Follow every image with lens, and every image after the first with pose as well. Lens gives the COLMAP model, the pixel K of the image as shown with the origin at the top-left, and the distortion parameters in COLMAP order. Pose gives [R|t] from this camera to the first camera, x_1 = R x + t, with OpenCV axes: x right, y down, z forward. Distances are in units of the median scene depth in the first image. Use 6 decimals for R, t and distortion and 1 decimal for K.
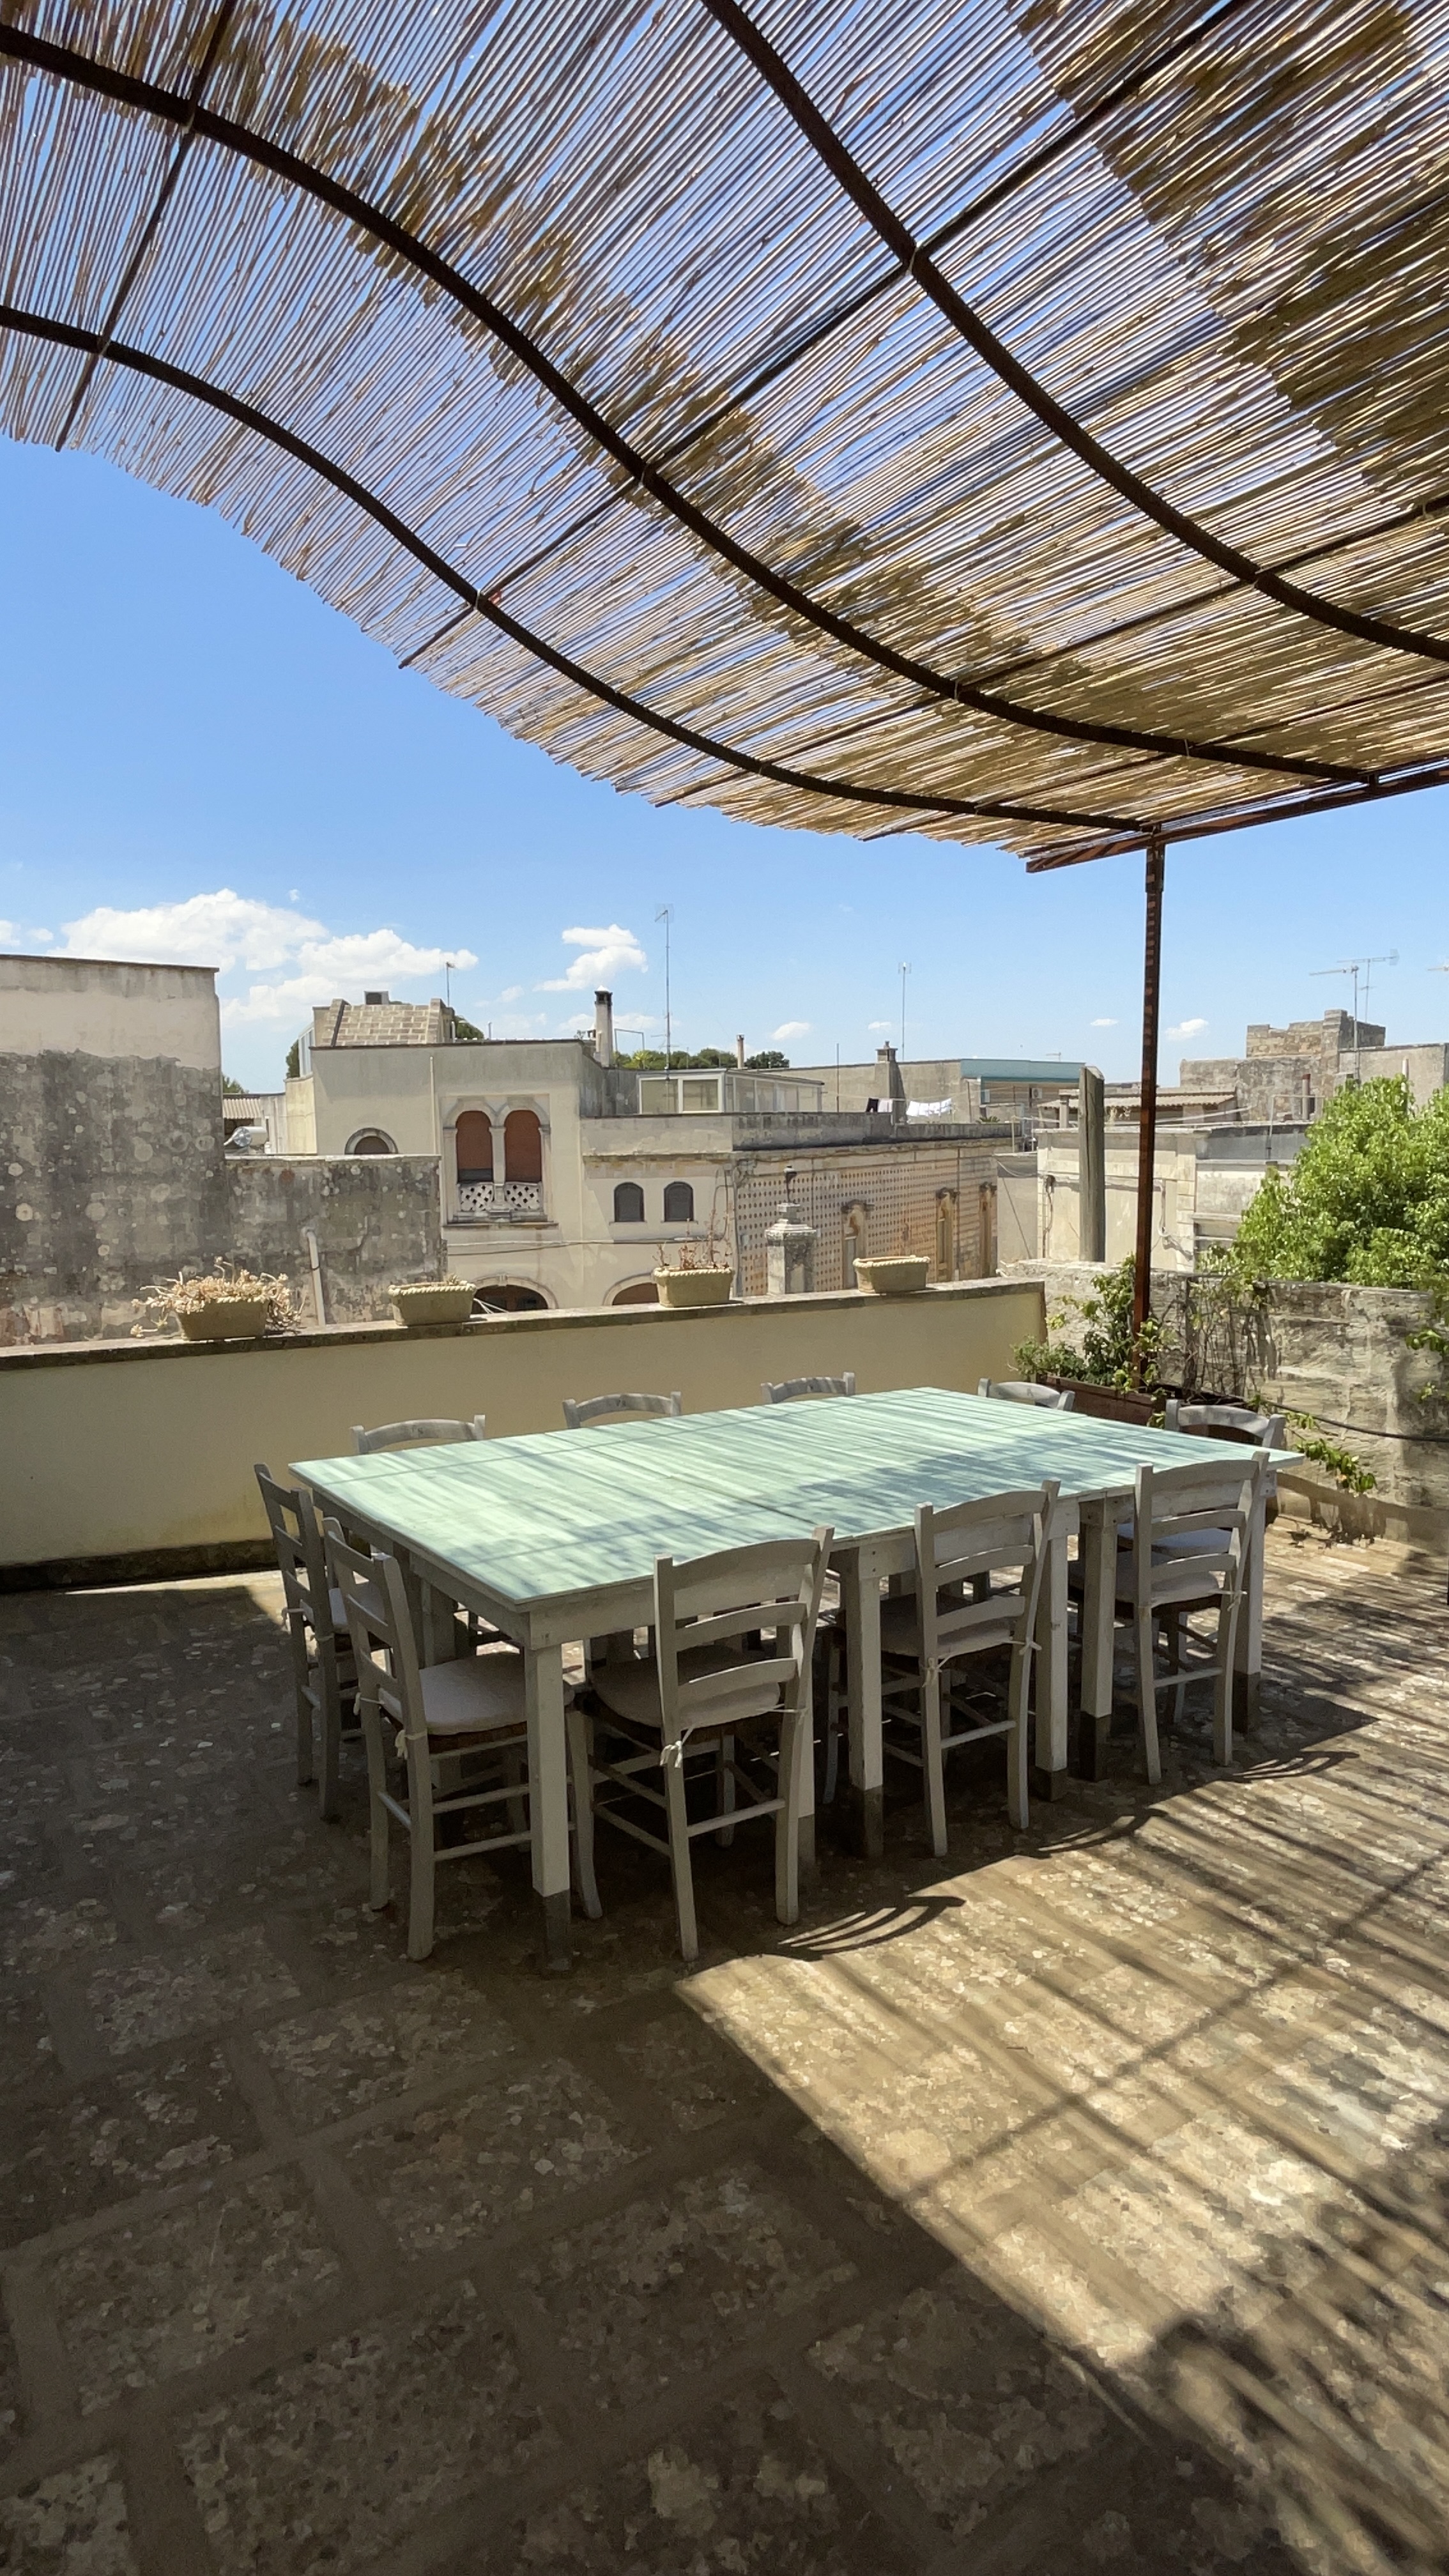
lens RADIAL K [[1383.2, 0, 725.2], [0, 1383.2, 1286.8], [0, 0, 1]] dist [-0.001916, 0.001111]
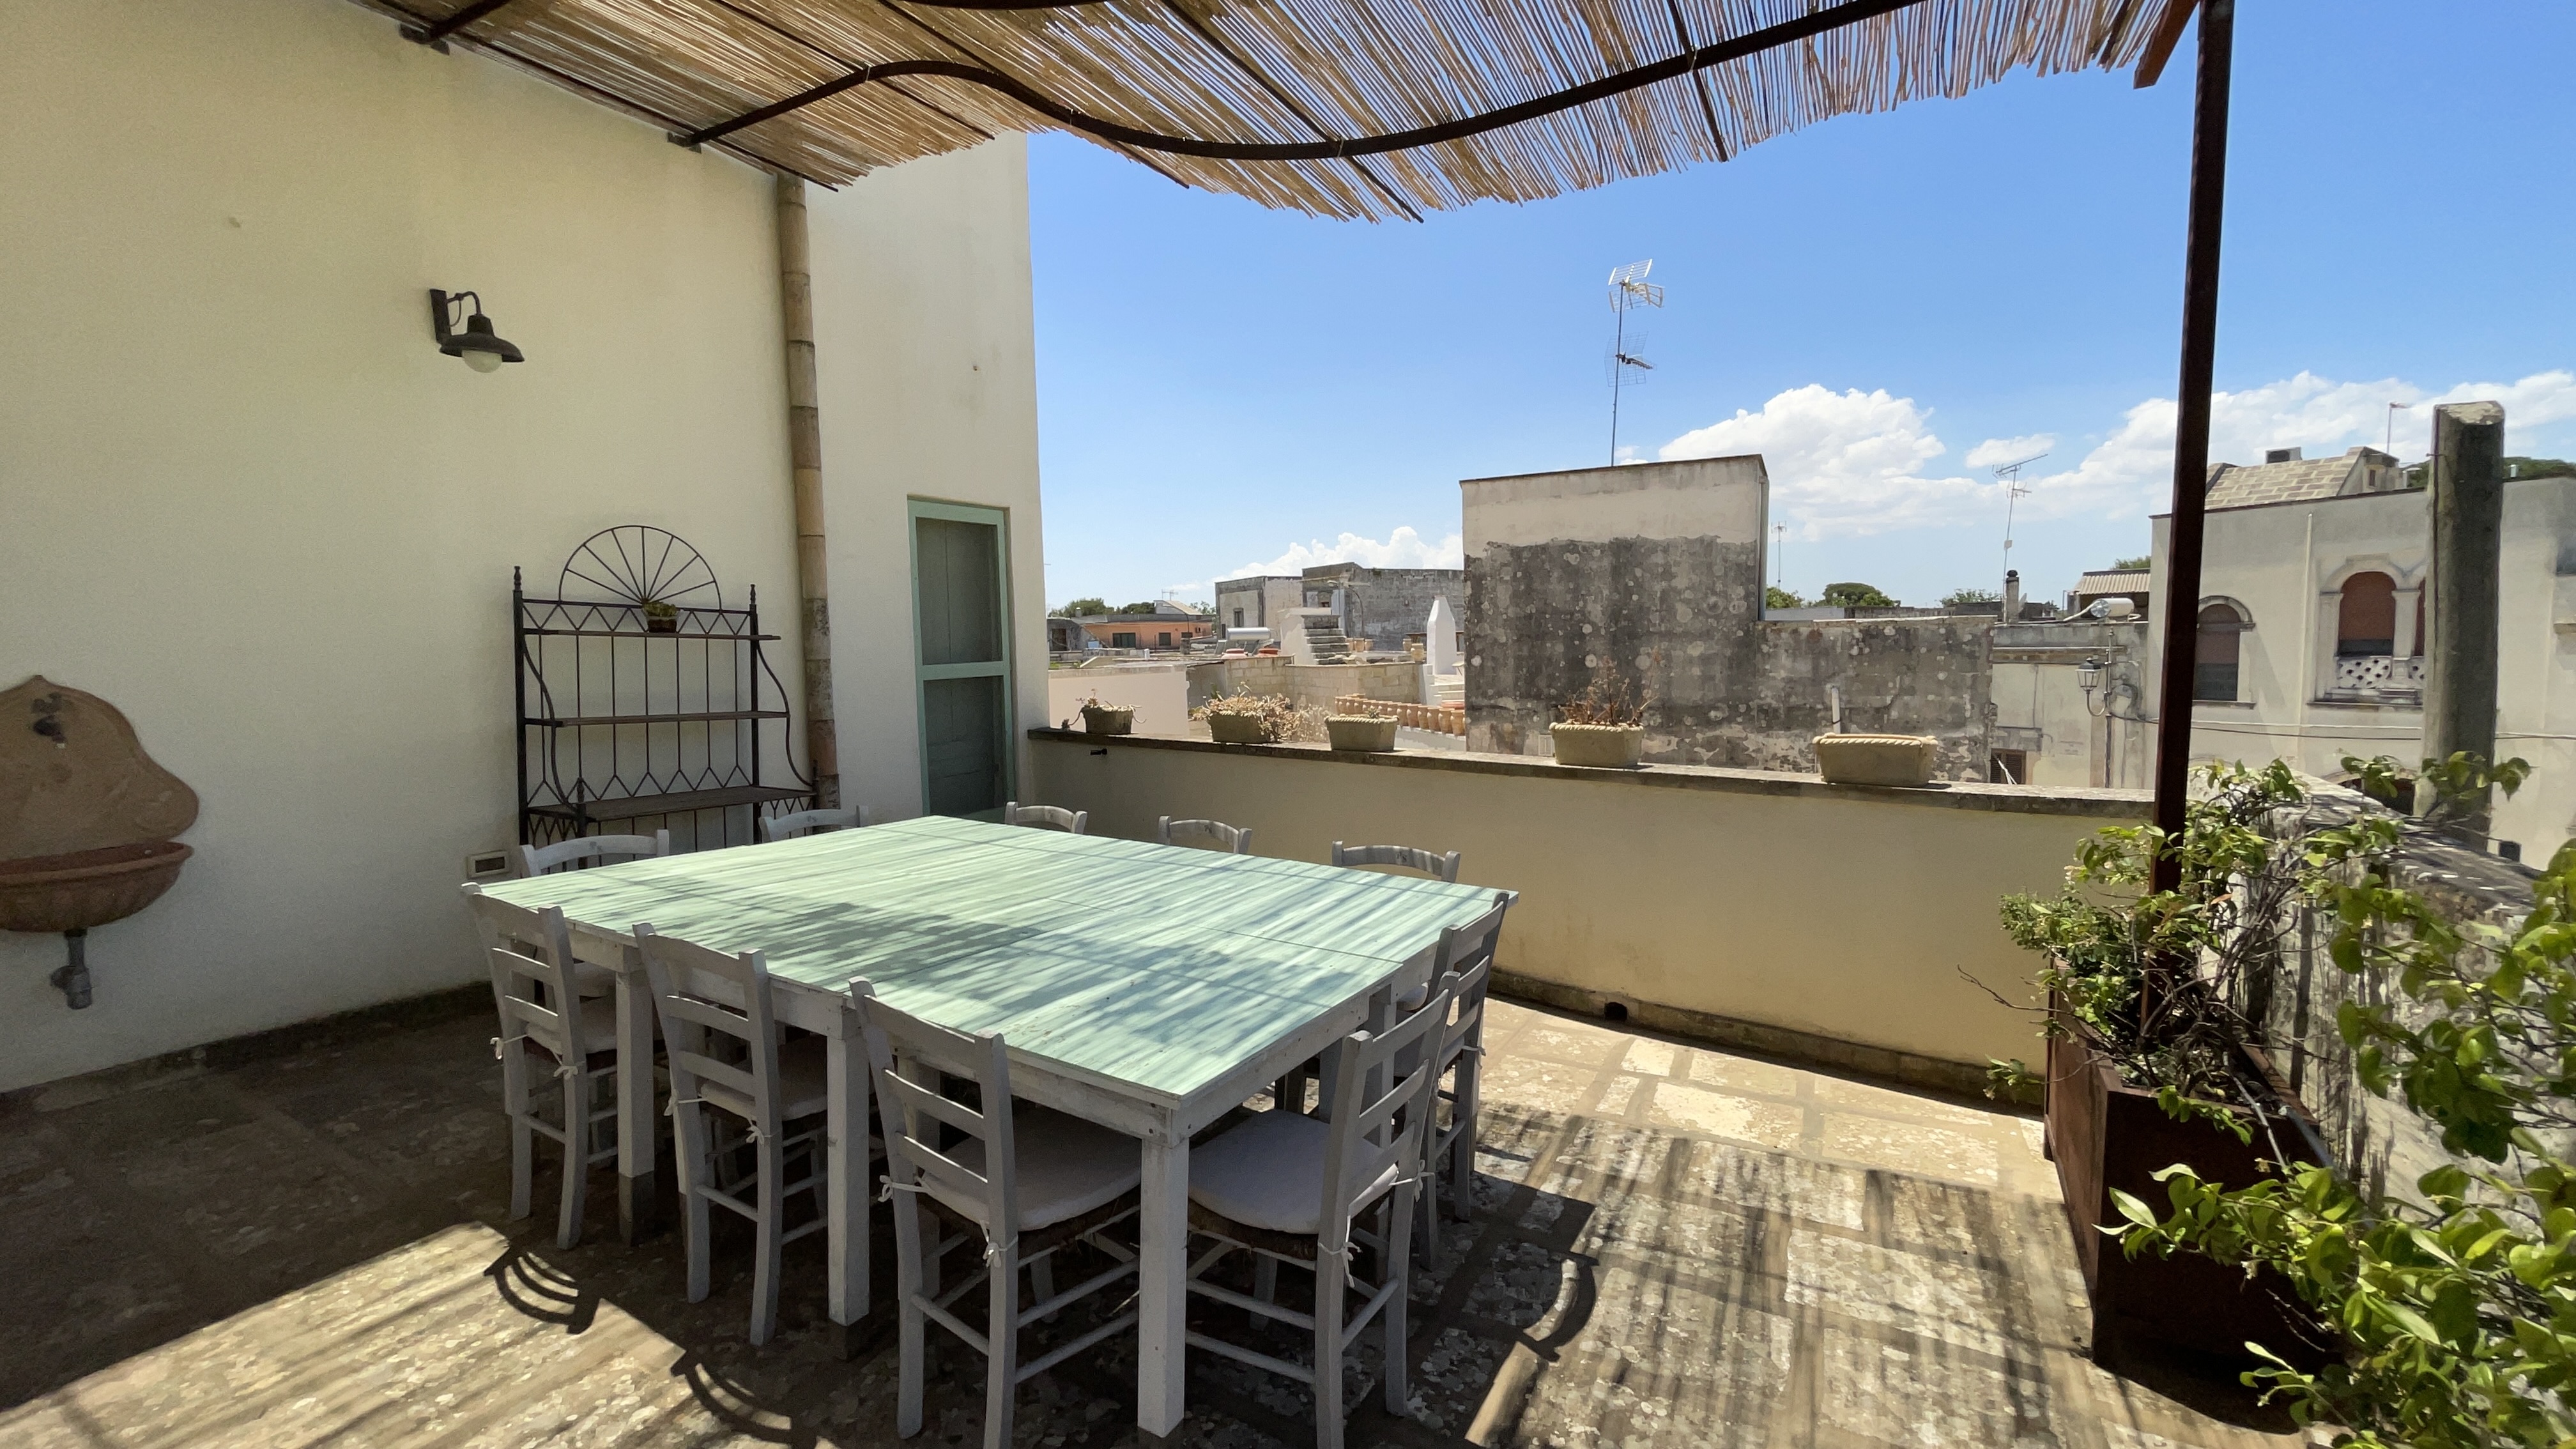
lens RADIAL K [[1045.3, 0, 1292.7], [0, 1045.3, 734.1], [0, 0, 1]] dist [-0.001332, -0.000303]
pose [[0.443778, 0.087419, -0.891863, 0.259424], [-0.084800, 0.994861, 0.055319, -0.014442], [0.892115, 0.051081, 0.448911, 0.281371]]
